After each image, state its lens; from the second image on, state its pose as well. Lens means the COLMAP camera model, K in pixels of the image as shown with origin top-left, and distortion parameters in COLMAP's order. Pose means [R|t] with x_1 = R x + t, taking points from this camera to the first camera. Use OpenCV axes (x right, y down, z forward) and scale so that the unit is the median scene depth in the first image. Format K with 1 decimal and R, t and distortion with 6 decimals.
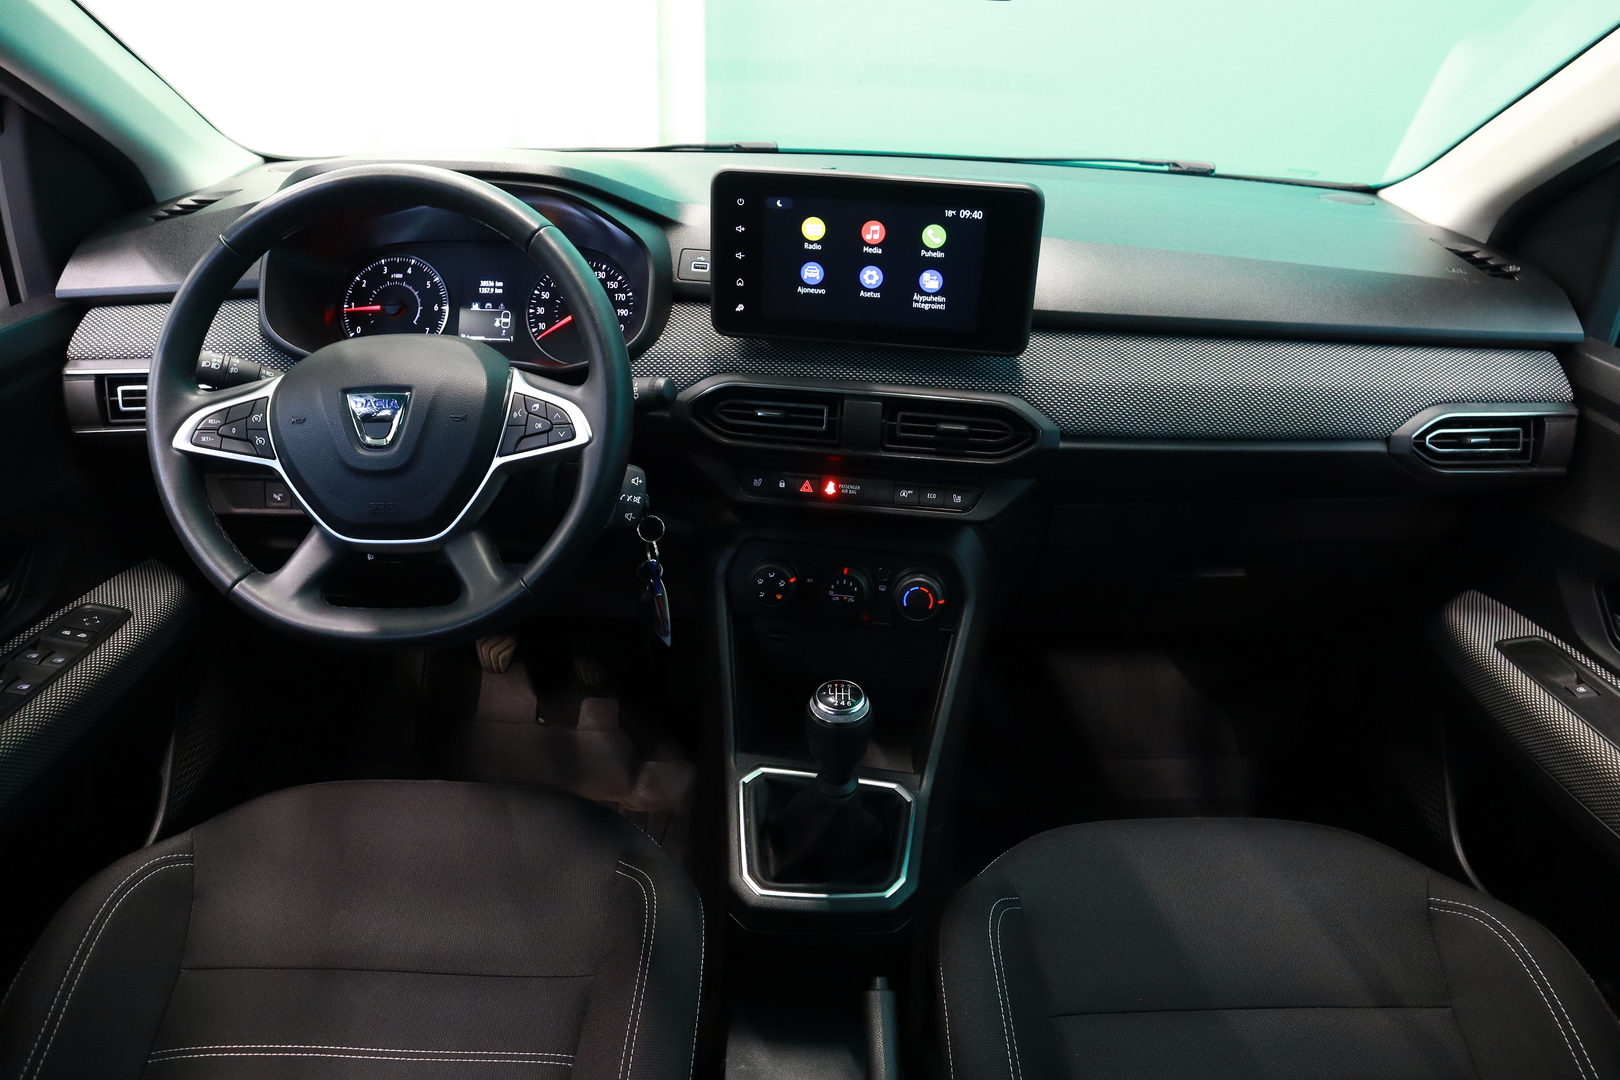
lens RADIAL K [[1133.3, 0, 810.0], [0, 1133.3, 540.0], [0, 0, 1]] dist [-0.127068, 0.075536]
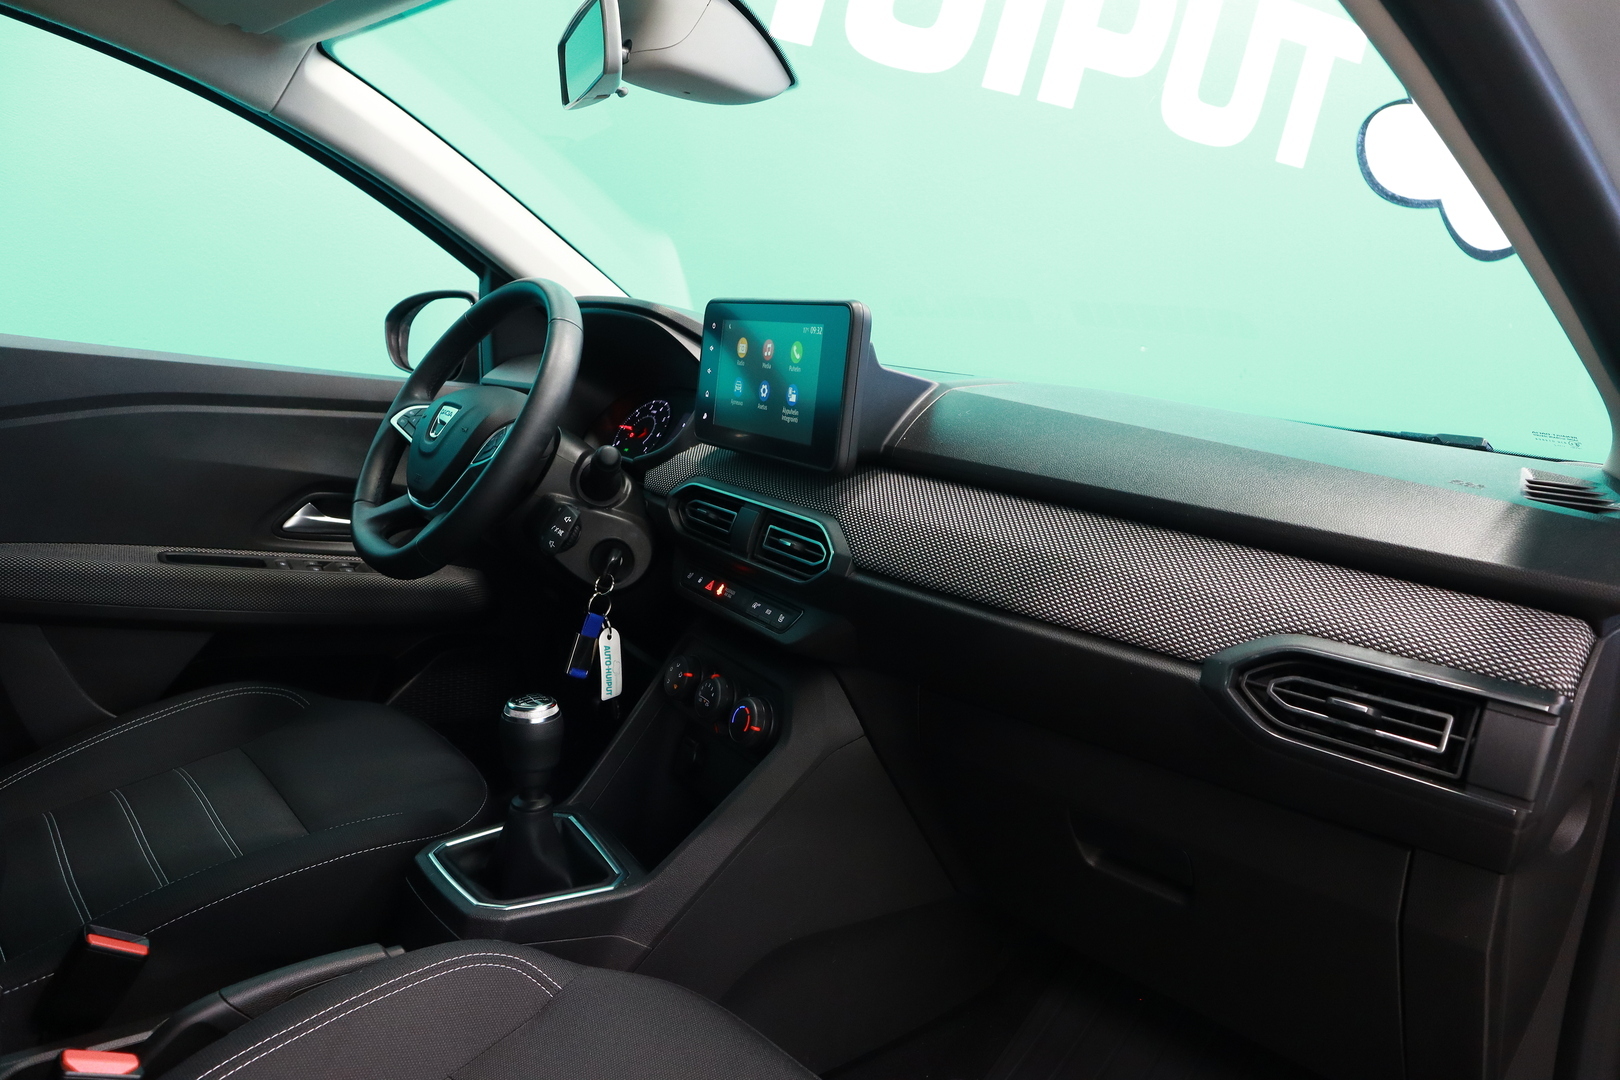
lens RADIAL K [[1133.3, 0, 810.0], [0, 1133.3, 540.0], [0, 0, 1]] dist [-0.127068, 0.075536]
pose [[0.636423, 0.154251, -0.755759, 0.879185], [-0.436035, 0.880171, -0.187541, 0.076694], [0.636269, 0.448893, 0.627420, 0.376235]]
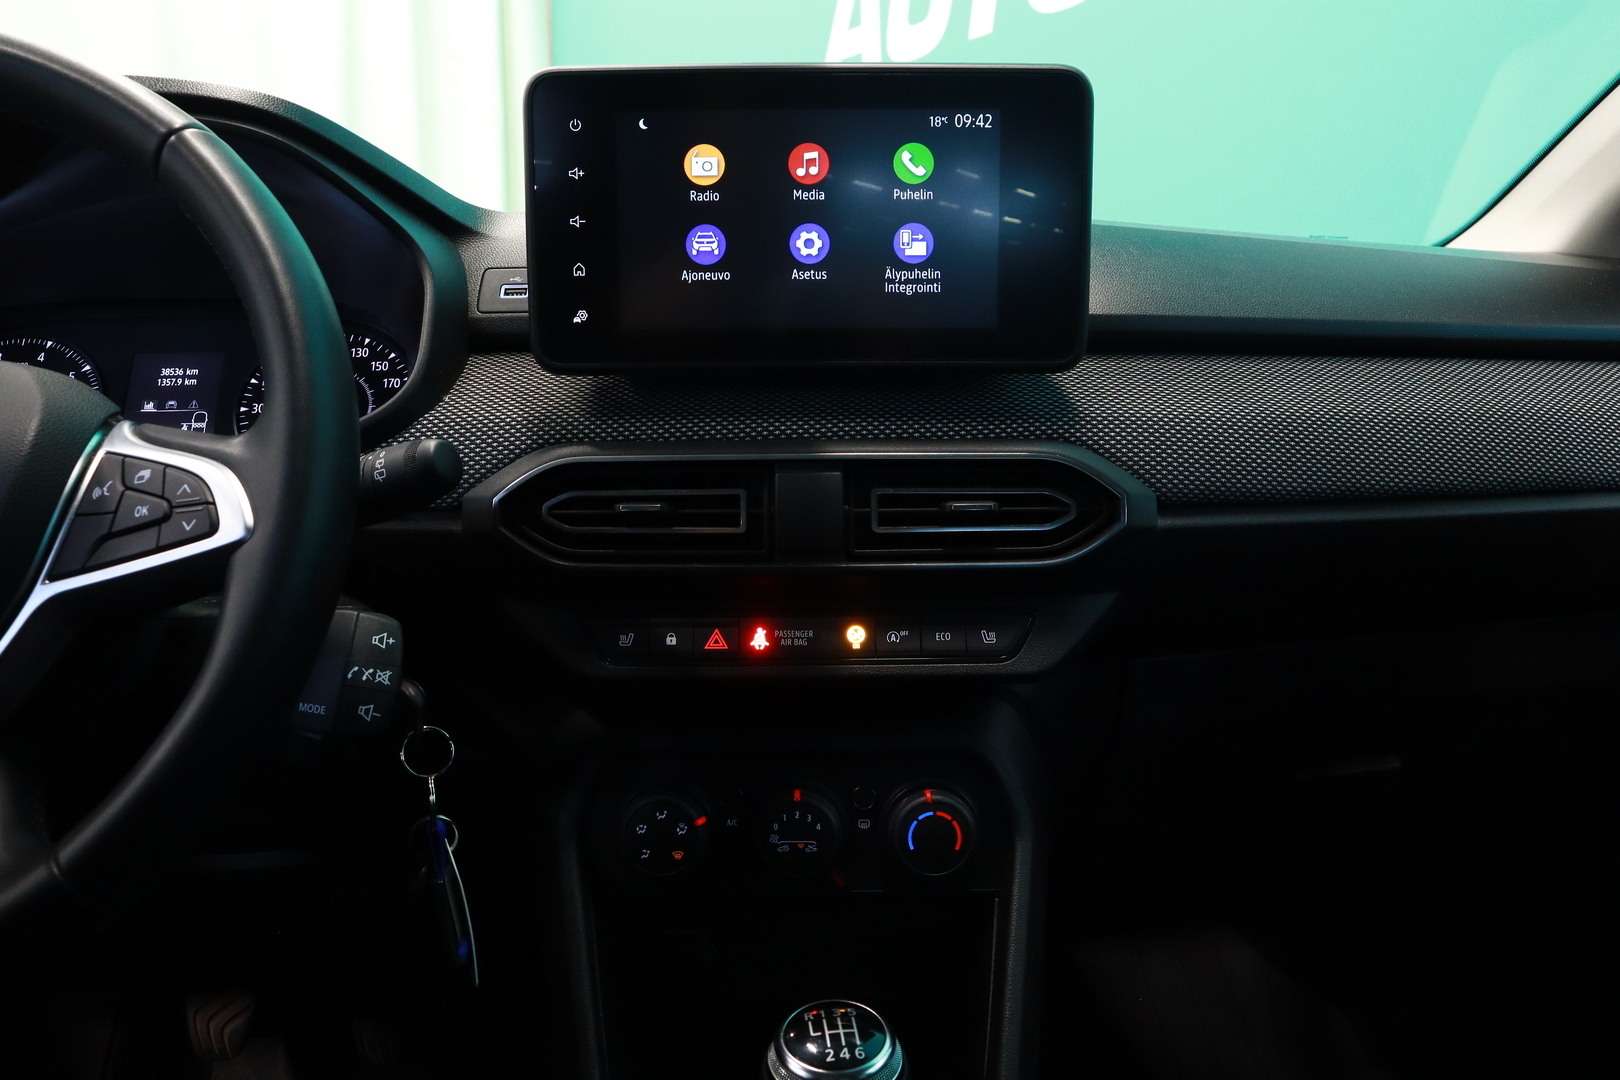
lens RADIAL K [[1133.3, 0, 810.0], [0, 1133.3, 540.0], [0, 0, 1]] dist [-0.127068, 0.075536]
pose [[0.991048, -0.058345, 0.120085, -0.021440], [0.091295, 0.952454, -0.290681, 0.071952], [-0.097416, 0.299042, 0.949254, 0.469559]]
